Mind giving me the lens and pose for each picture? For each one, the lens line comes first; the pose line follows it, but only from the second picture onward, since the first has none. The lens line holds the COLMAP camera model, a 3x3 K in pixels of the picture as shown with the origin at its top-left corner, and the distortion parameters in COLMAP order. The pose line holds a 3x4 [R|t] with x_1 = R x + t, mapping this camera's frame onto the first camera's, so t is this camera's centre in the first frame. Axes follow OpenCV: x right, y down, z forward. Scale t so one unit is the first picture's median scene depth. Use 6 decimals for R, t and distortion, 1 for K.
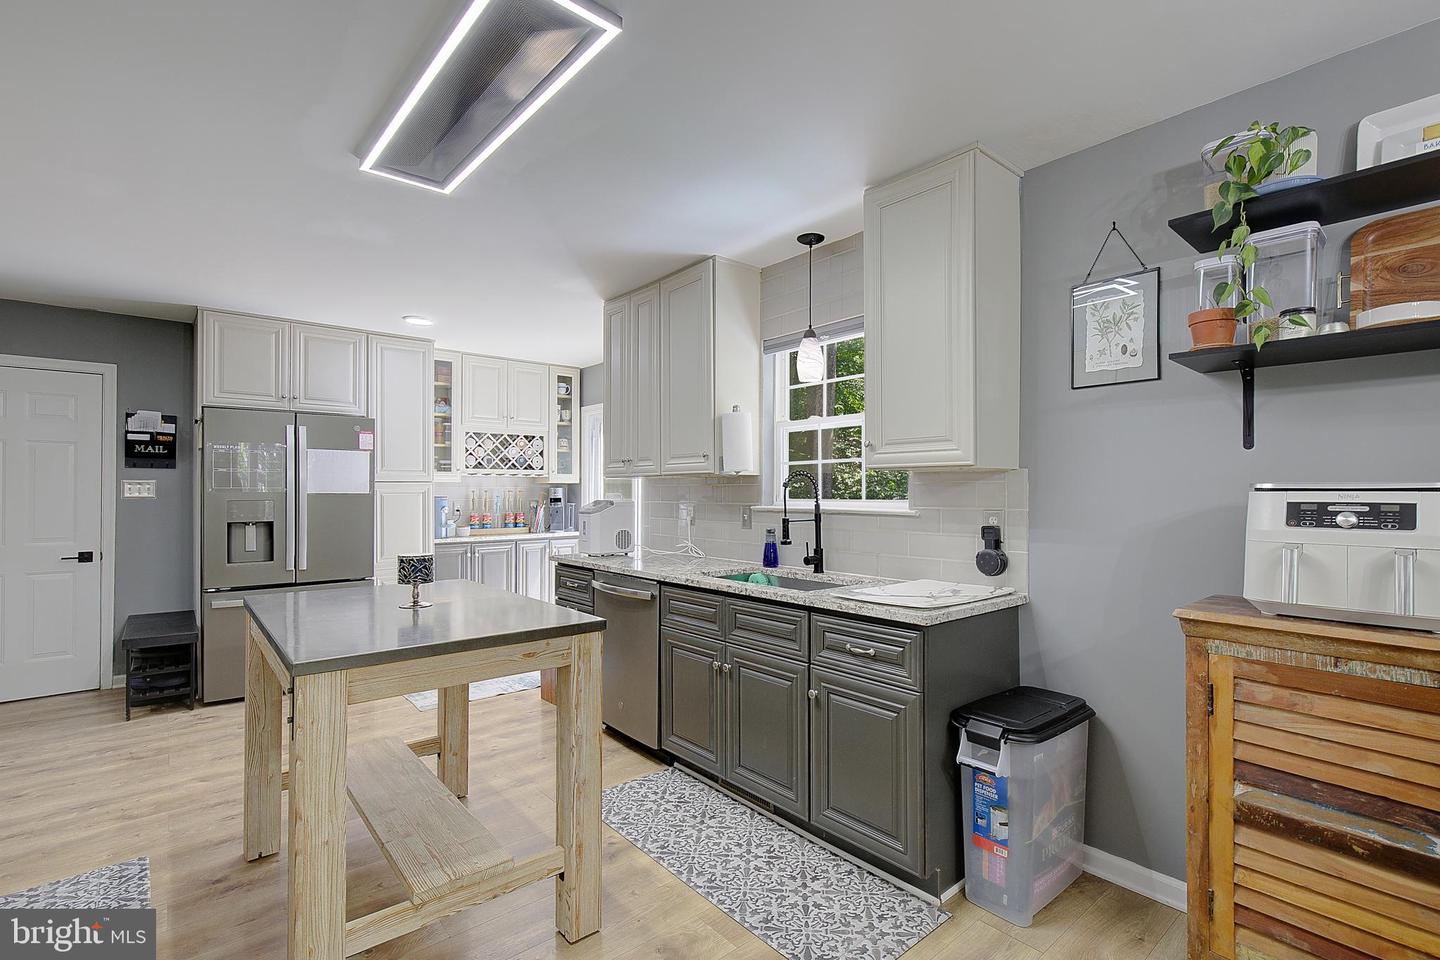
lens RADIAL K [[664.5, 0, 725.2], [0, 664.5, 485.6], [0, 0, 1]] dist [-0.022959, 0.005234]
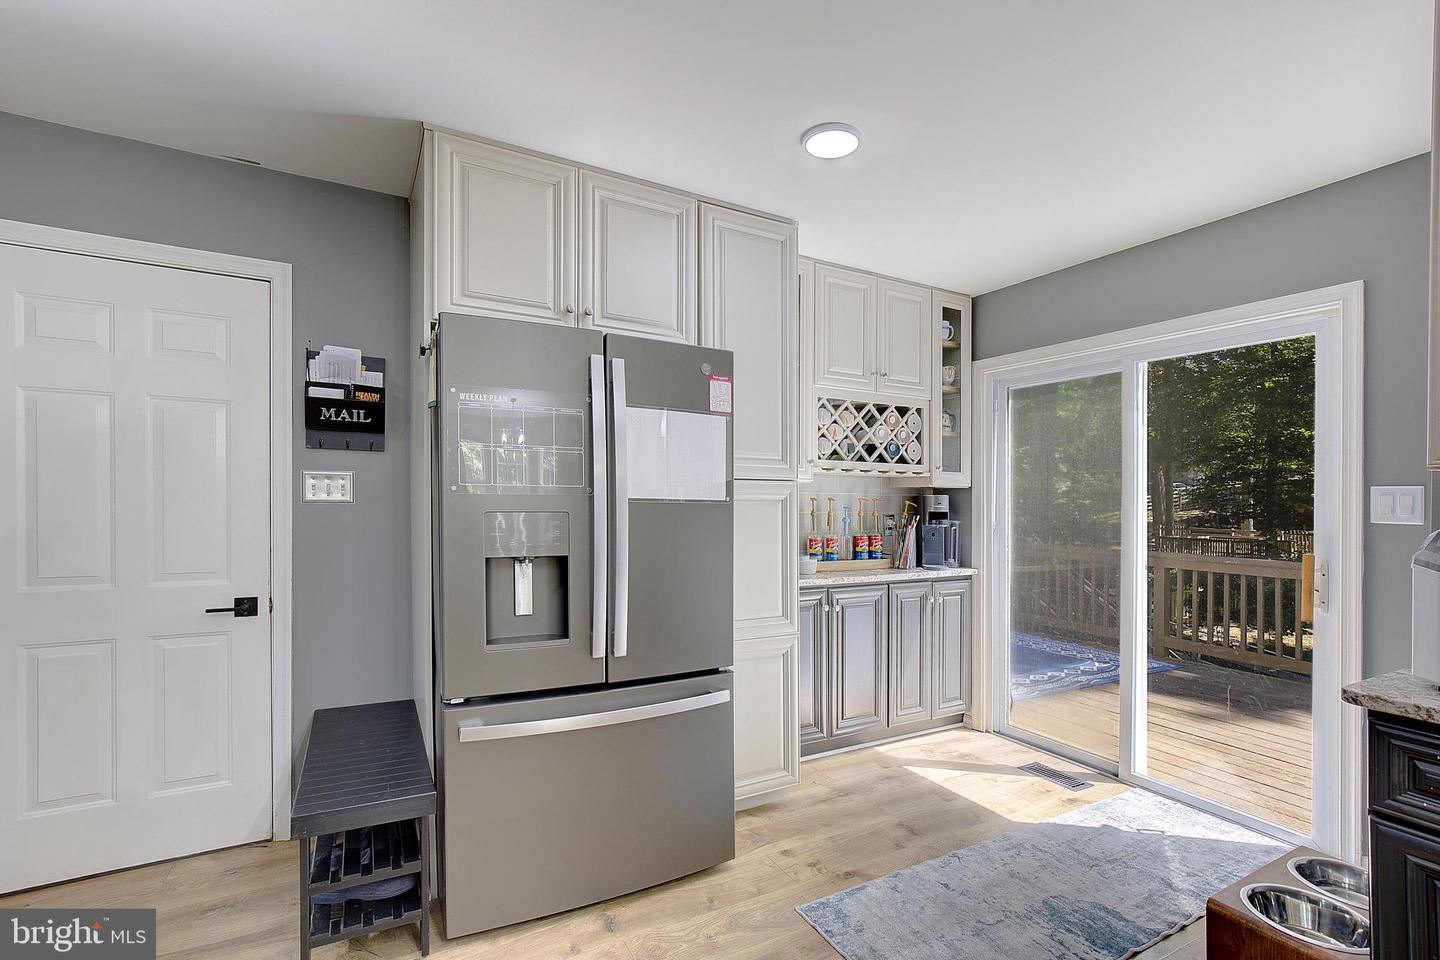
lens RADIAL K [[664.5, 0, 722.3], [0, 664.5, 522.3], [0, 0, 1]] dist [-0.022959, 0.005234]
pose [[0.977585, 0.021723, -0.209418, -0.431991], [-0.013433, 0.999072, 0.040926, 0.008045], [0.210113, -0.037195, 0.976969, 0.501424]]
